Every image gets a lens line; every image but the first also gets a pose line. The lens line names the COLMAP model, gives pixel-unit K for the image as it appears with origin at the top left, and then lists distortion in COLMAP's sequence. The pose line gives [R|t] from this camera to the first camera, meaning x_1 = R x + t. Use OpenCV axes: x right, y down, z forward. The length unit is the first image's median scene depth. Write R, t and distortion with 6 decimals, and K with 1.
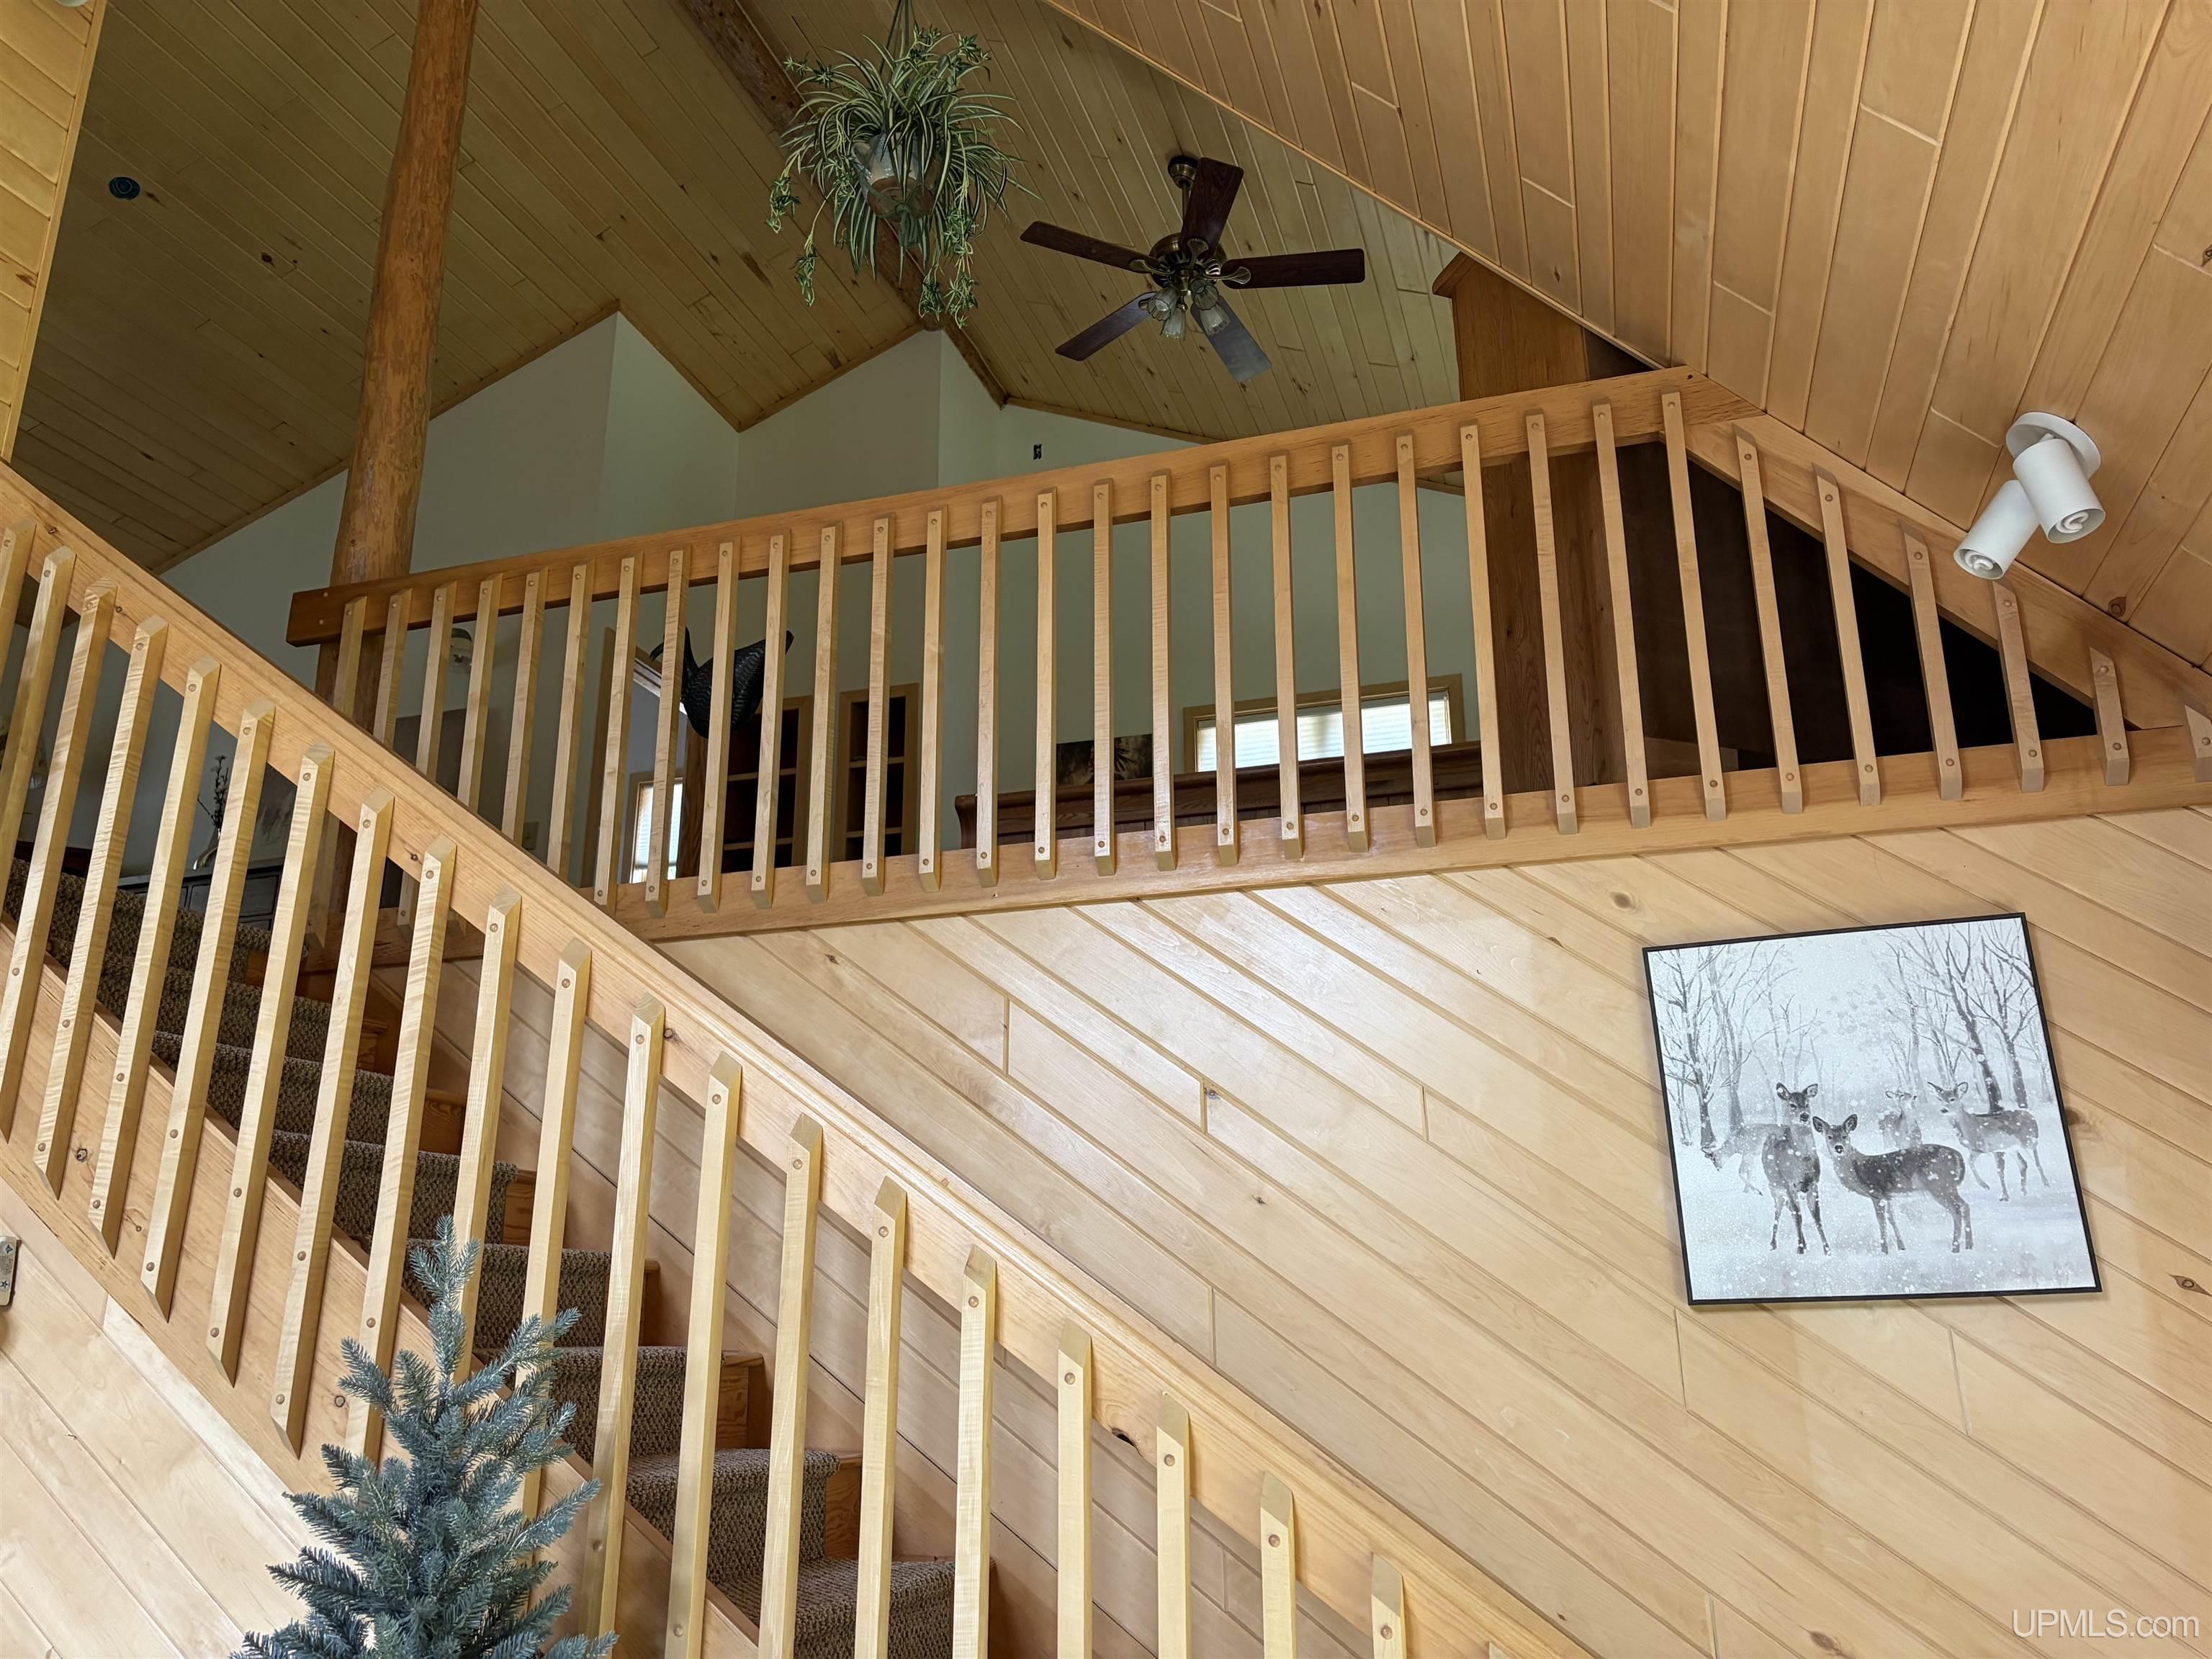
lens RADIAL K [[1663.4, 0, 1096.7], [0, 1663.4, 824.7], [0, 0, 1]] dist [0.055519, -0.057571]
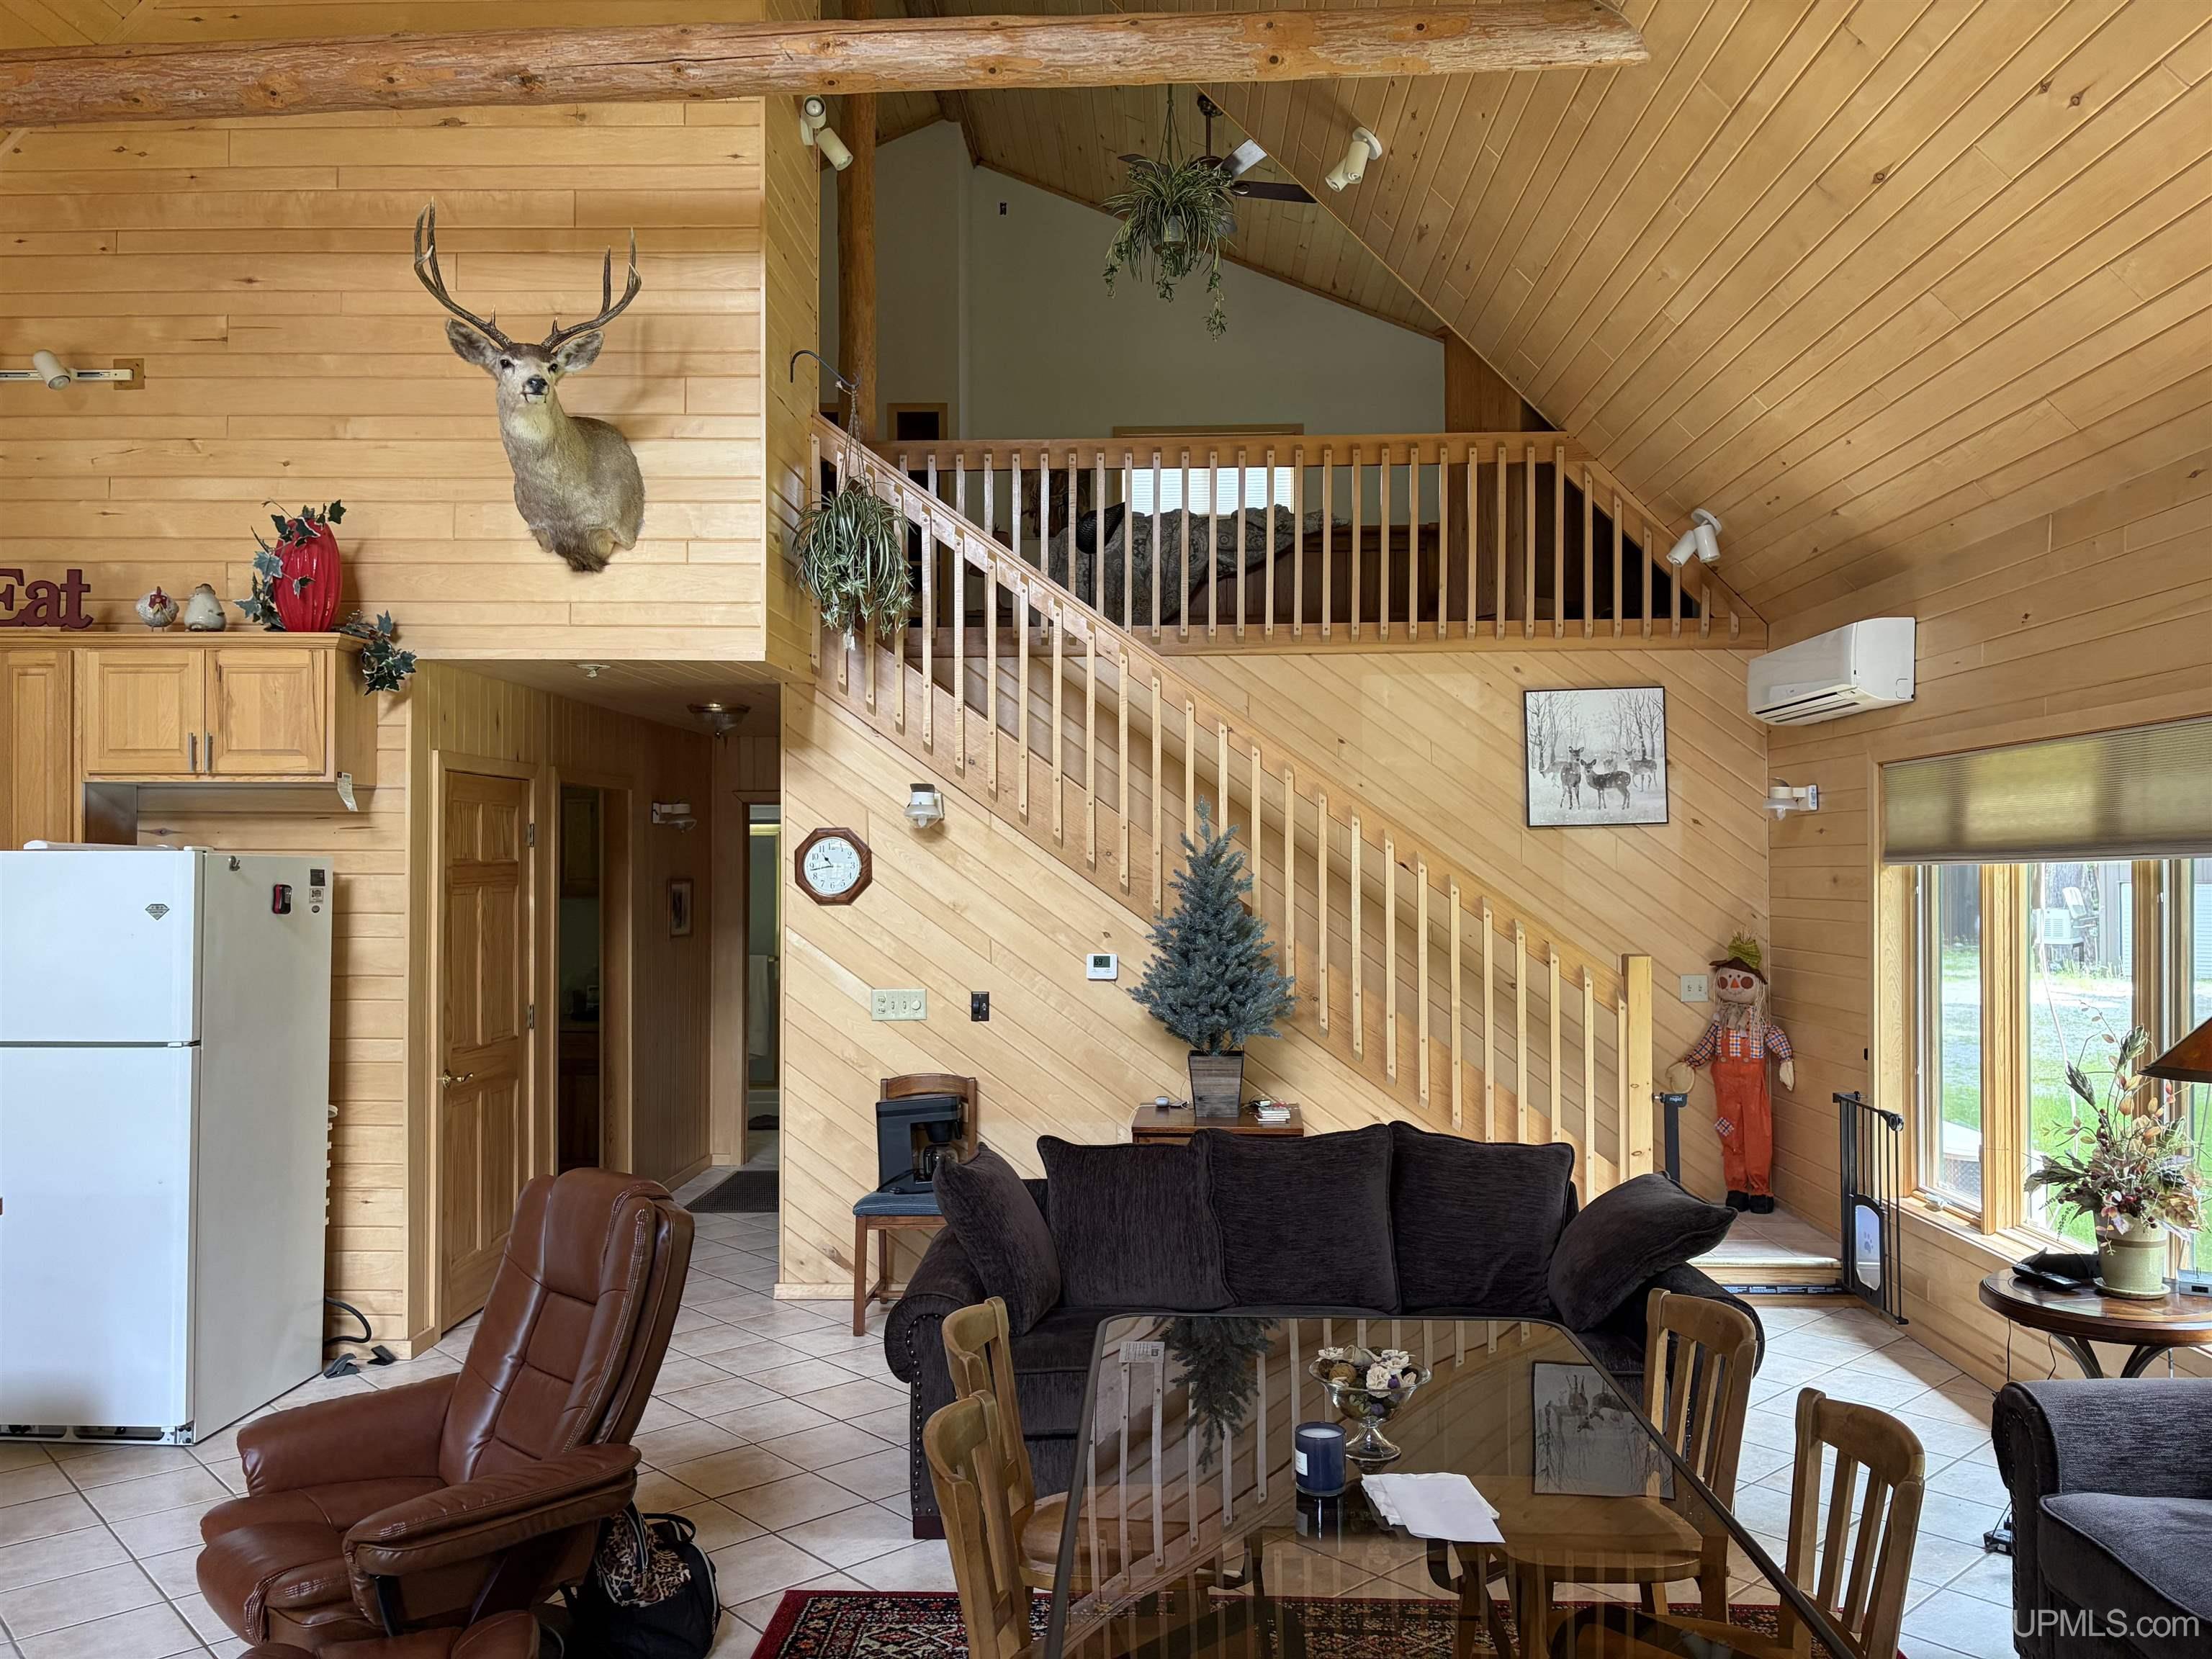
lens RADIAL K [[1663.4, 0, 1116.0], [0, 1663.4, 838.7], [0, 0, 1]] dist [0.055519, -0.057571]
pose [[0.964602, 0.008692, 0.263565, -0.942733], [-0.081386, 0.960480, 0.266184, -0.336495], [-0.250836, -0.278212, 0.927189, -1.251889]]
